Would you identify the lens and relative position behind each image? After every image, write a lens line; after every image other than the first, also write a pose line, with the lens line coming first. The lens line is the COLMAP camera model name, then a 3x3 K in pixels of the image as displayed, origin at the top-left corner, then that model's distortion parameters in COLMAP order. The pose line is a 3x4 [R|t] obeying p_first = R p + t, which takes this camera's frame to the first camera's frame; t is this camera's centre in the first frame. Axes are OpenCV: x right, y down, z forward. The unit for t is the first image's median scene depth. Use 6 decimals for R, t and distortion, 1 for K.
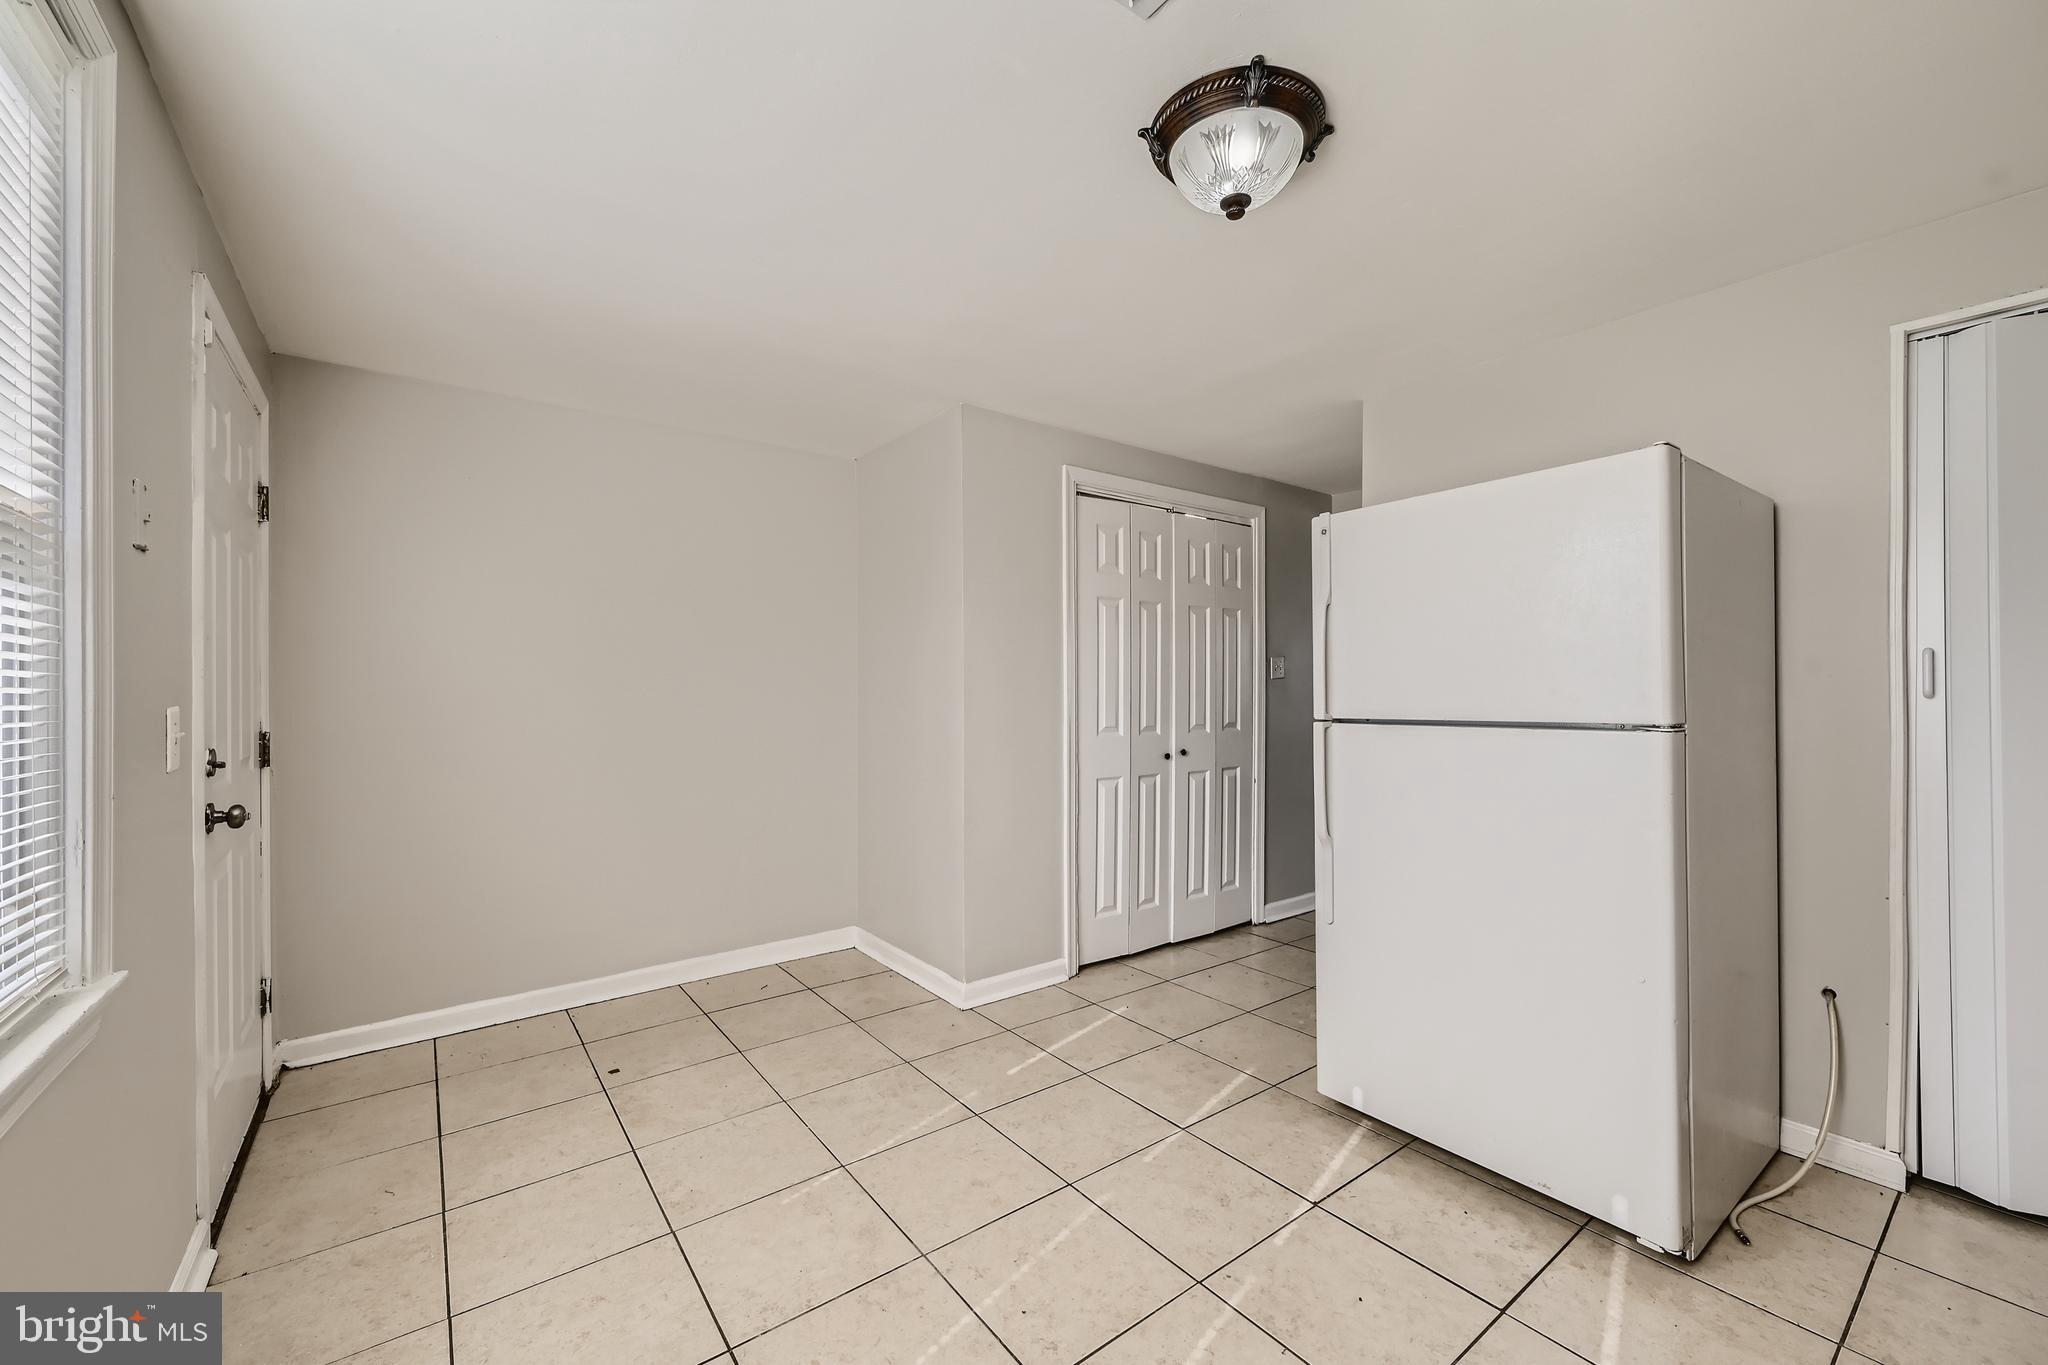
lens RADIAL K [[816.0, 0, 1020.1], [0, 816.0, 684.0], [0, 0, 1]] dist [-0.000250, -0.000111]
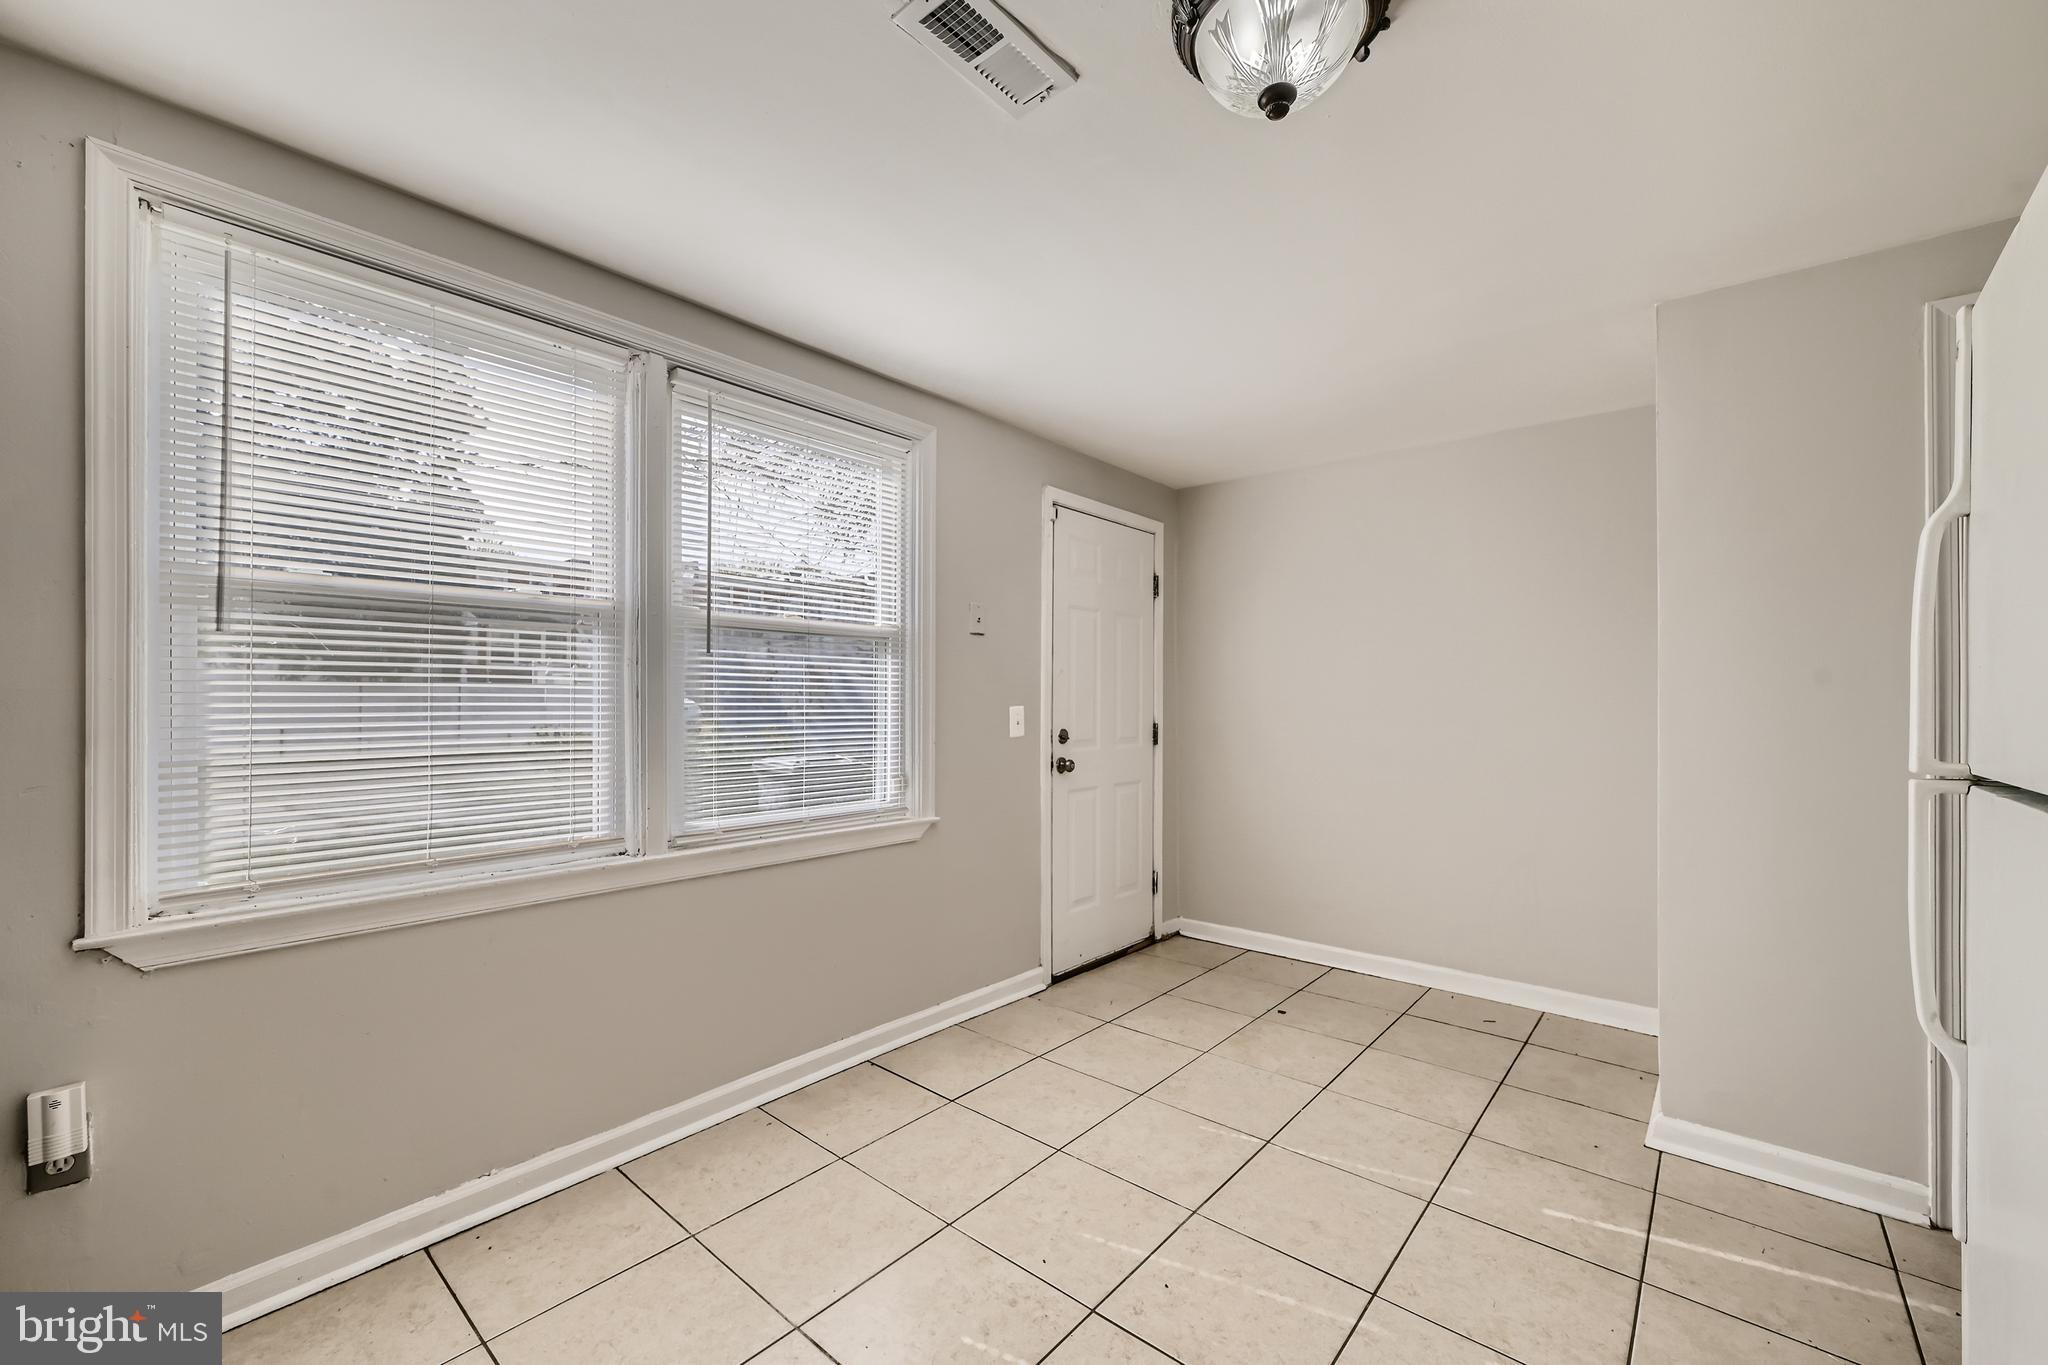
lens RADIAL K [[816.0, 0, 1022.4], [0, 816.0, 695.4], [0, 0, 1]] dist [-0.000250, -0.000111]
pose [[0.216274, 0.002682, -0.976329, 0.705973], [-0.001821, 0.999996, 0.002344, -0.001344], [0.976331, 0.001271, 0.216278, 0.413868]]
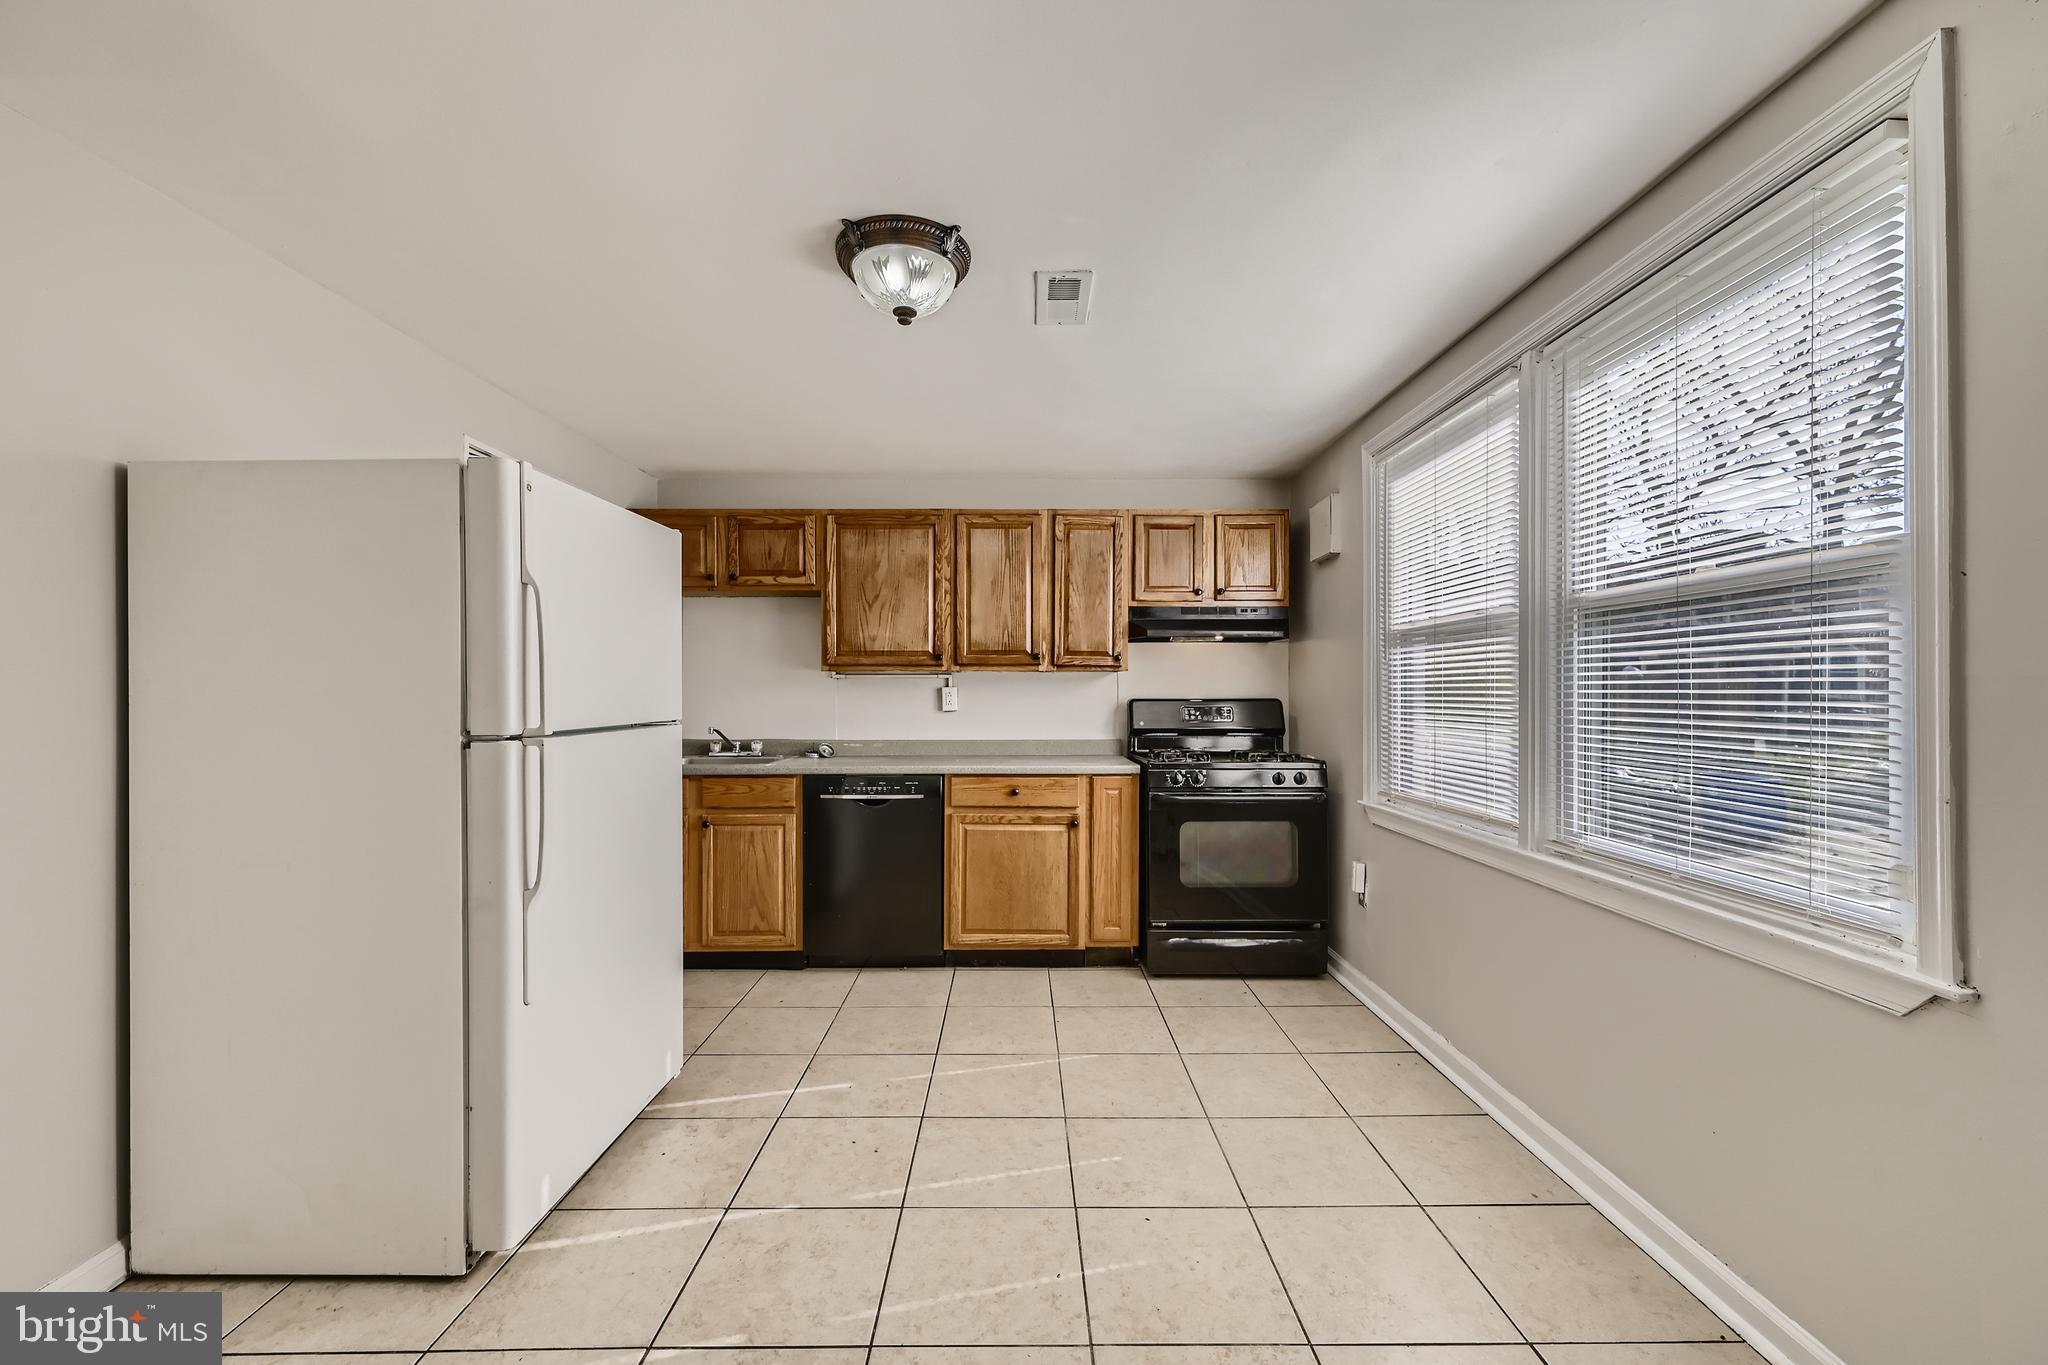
lens RADIAL K [[816.0, 0, 1021.0], [0, 816.0, 691.7], [0, 0, 1]] dist [-0.000250, -0.000111]
pose [[-0.804932, 0.006022, 0.593336, -0.448413], [0.001949, 0.999970, -0.007506, 0.008857], [-0.593364, -0.004885, -0.804920, 1.357234]]
